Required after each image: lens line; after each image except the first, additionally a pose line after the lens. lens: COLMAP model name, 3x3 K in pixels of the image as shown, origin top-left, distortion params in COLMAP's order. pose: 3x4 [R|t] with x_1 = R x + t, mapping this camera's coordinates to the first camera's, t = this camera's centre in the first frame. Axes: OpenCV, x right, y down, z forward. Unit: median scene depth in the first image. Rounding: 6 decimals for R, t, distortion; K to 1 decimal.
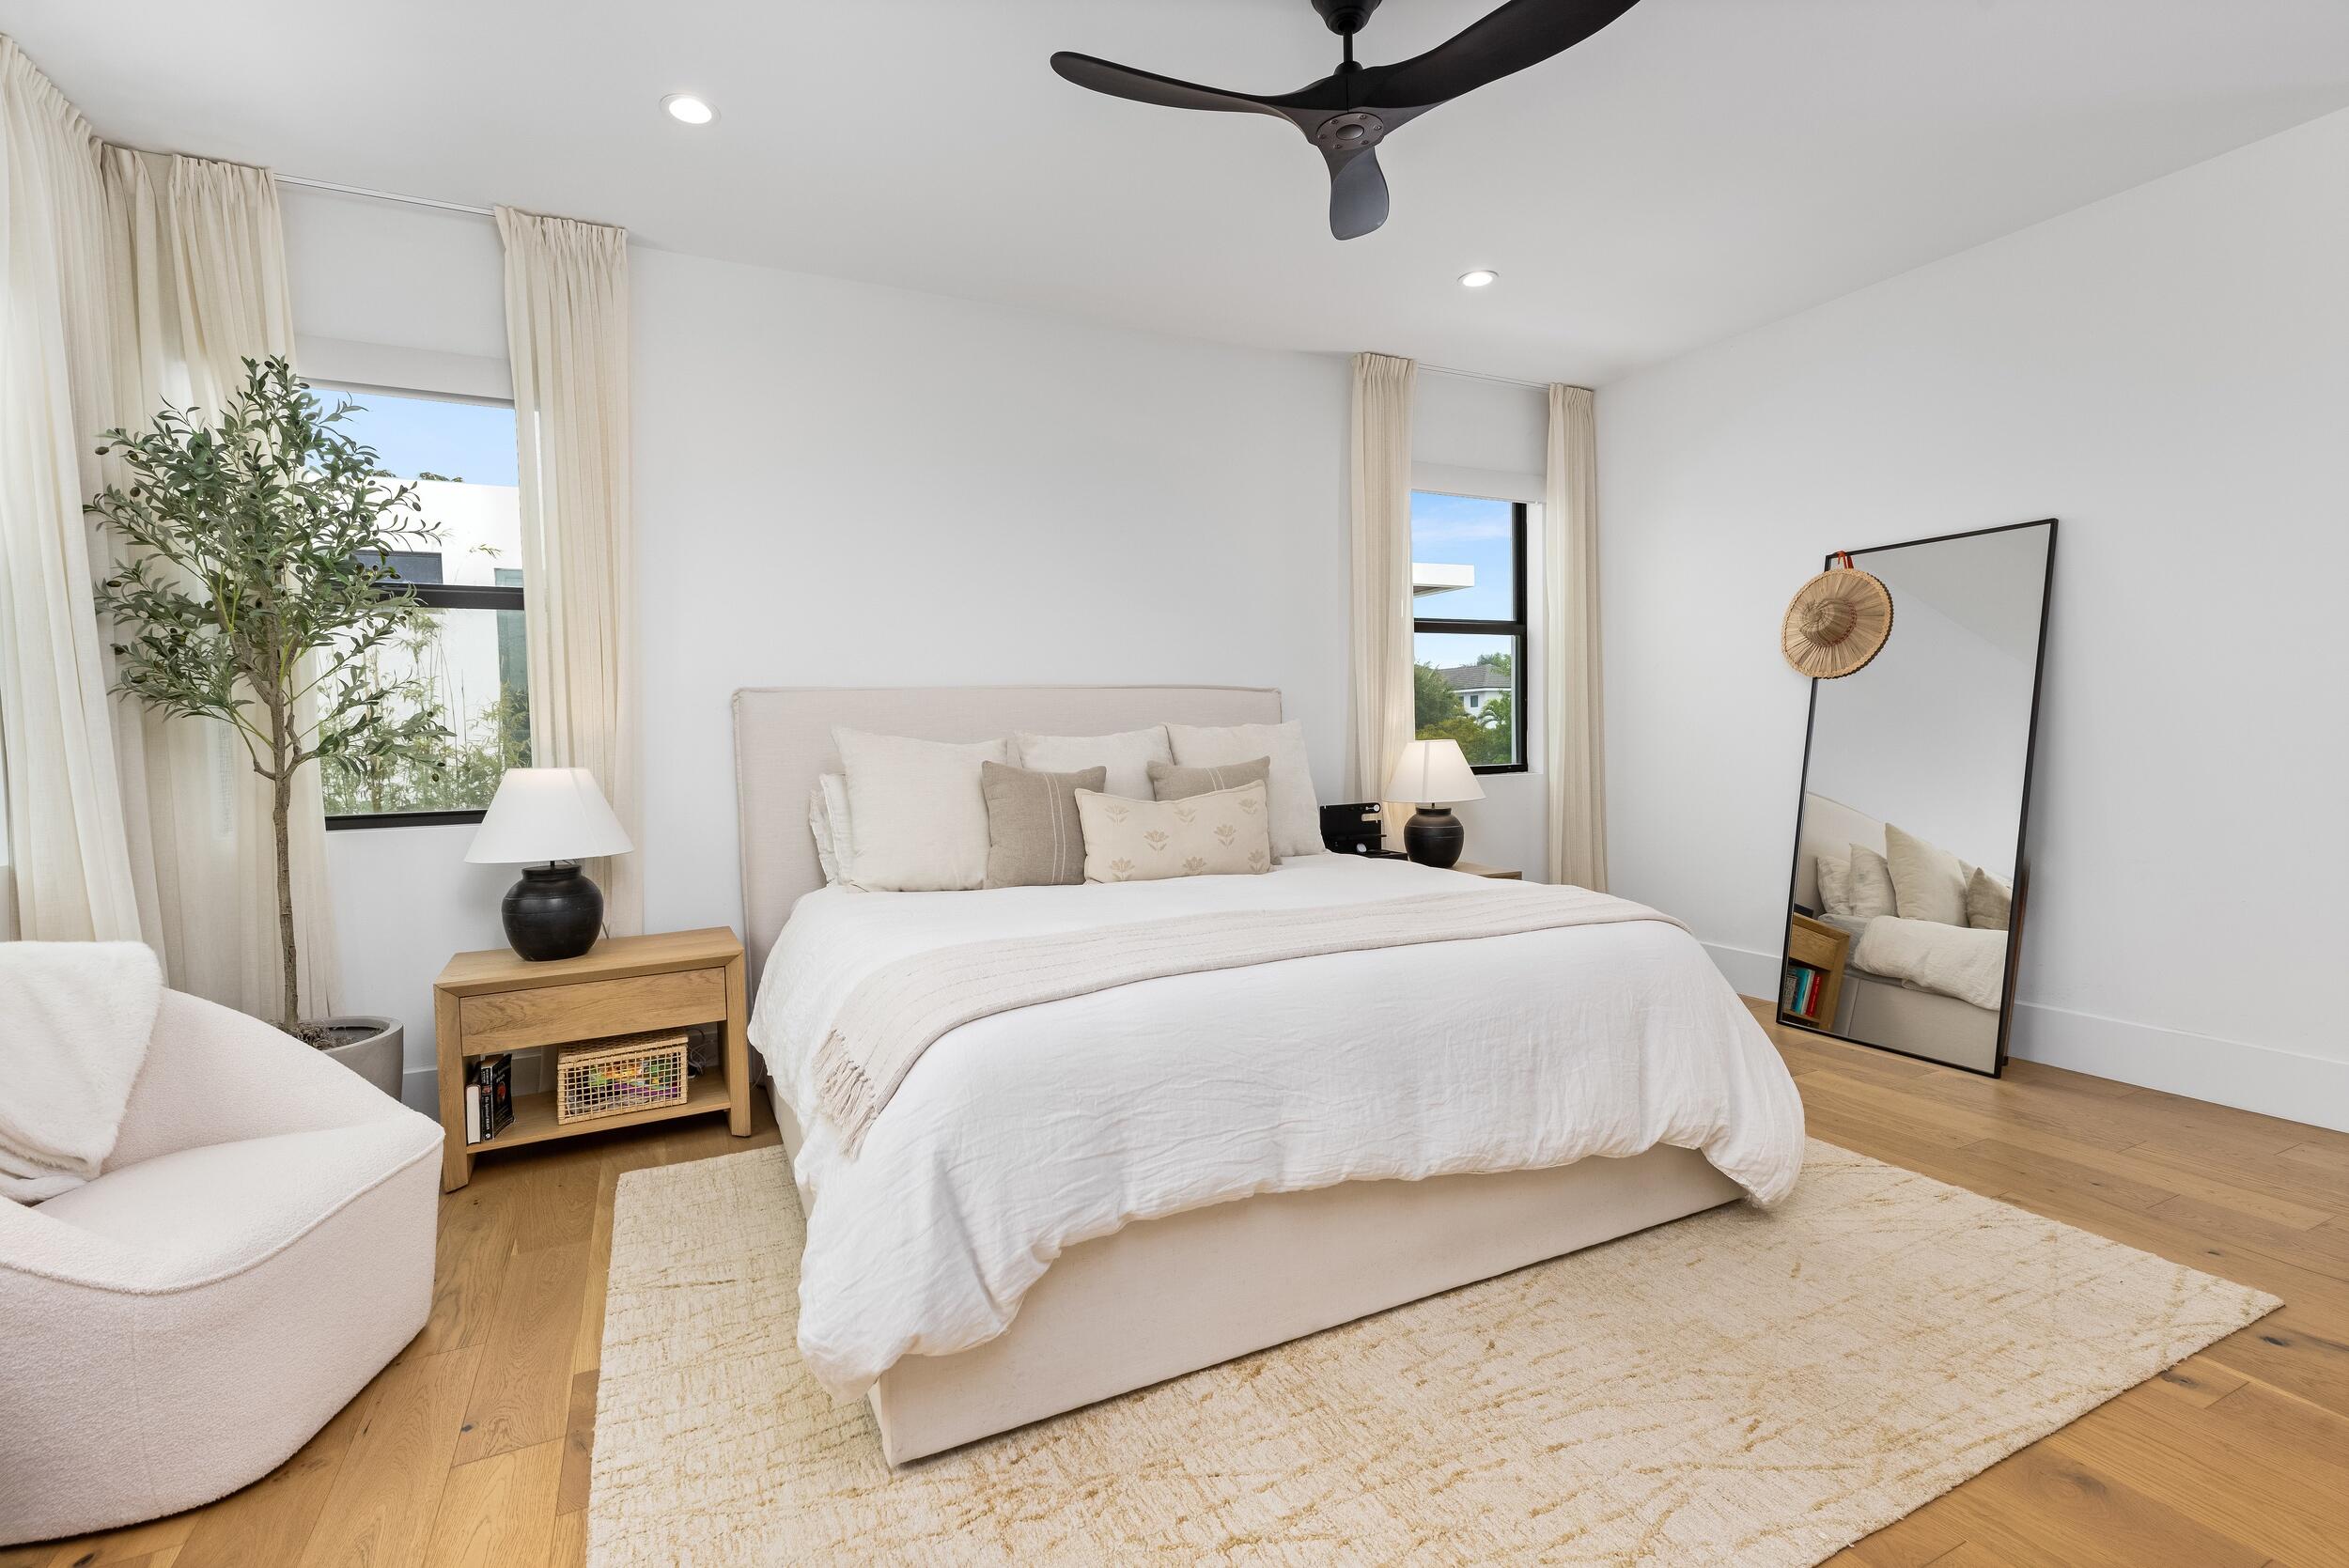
lens RADIAL K [[1066.5, 0, 1171.3], [0, 1066.5, 766.7], [0, 0, 1]] dist [0.001584, 0.000383]
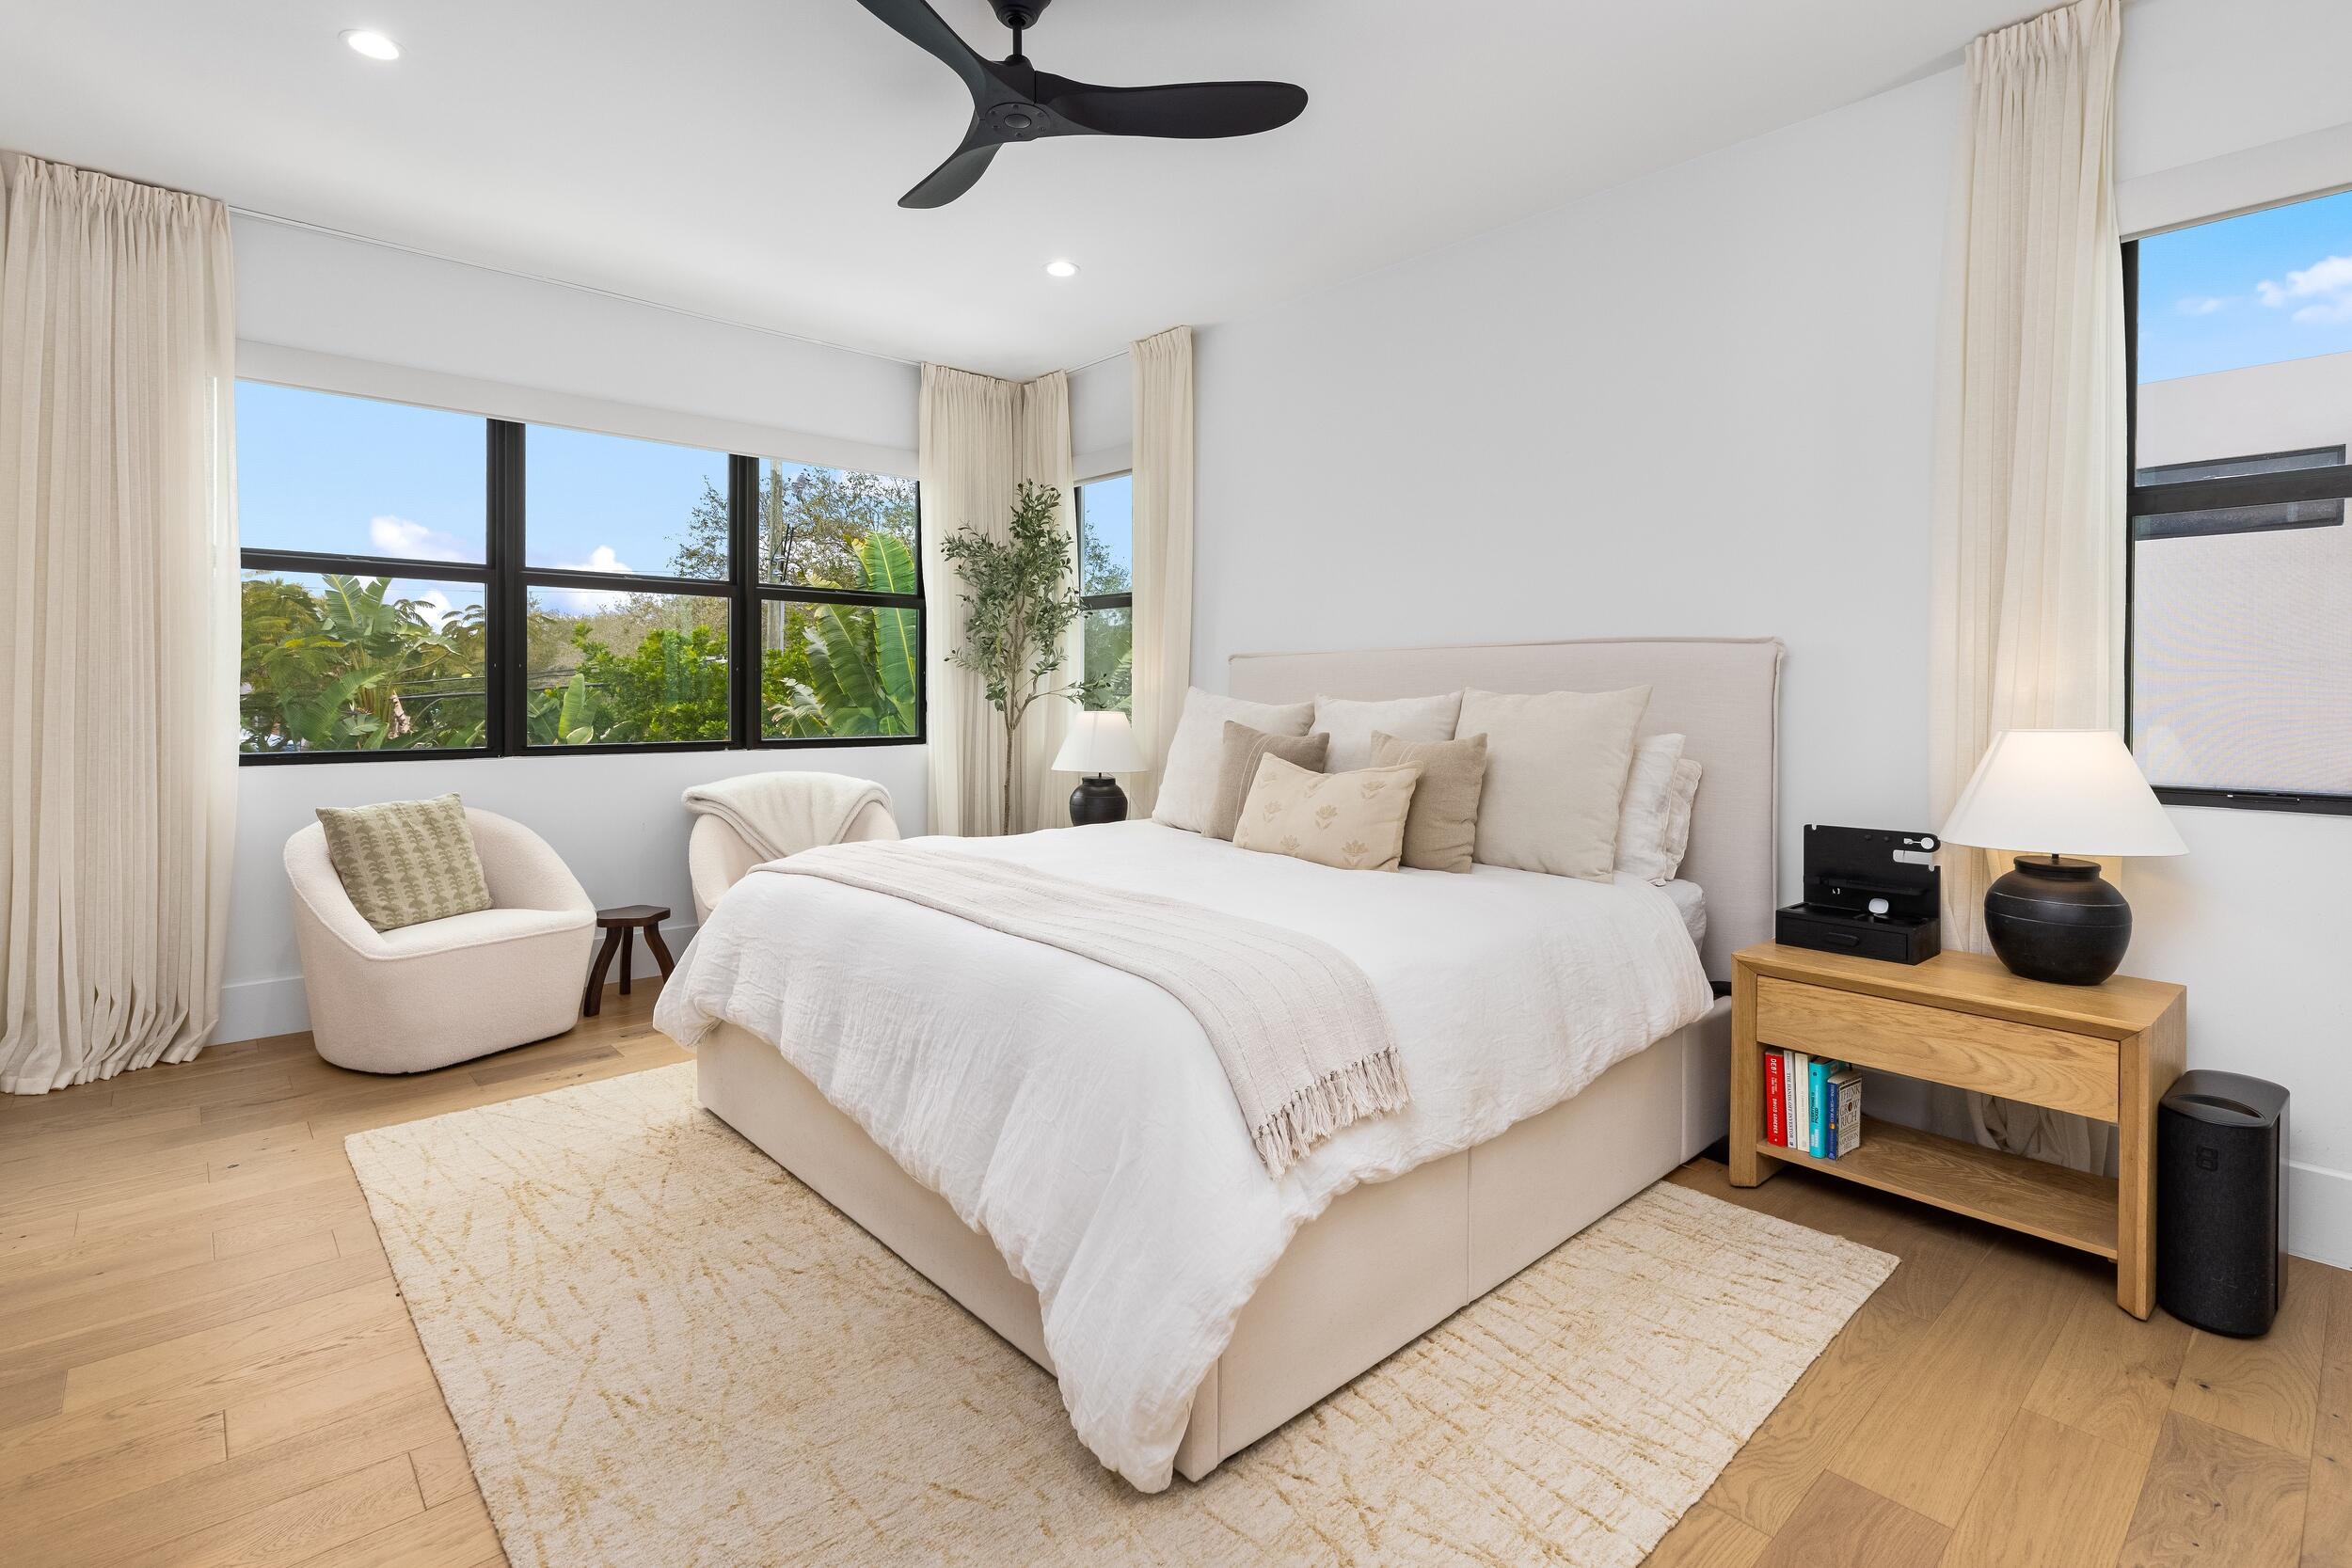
lens RADIAL K [[1105.4, 0, 1173.5], [0, 1105.4, 695.3], [0, 0, 1]] dist [0.000030, -0.000079]
pose [[0.279093, 0.018751, -0.960081, 1.335509], [-0.042528, 0.999070, 0.007150, -0.056188], [0.959322, 0.038835, 0.279631, 0.939665]]
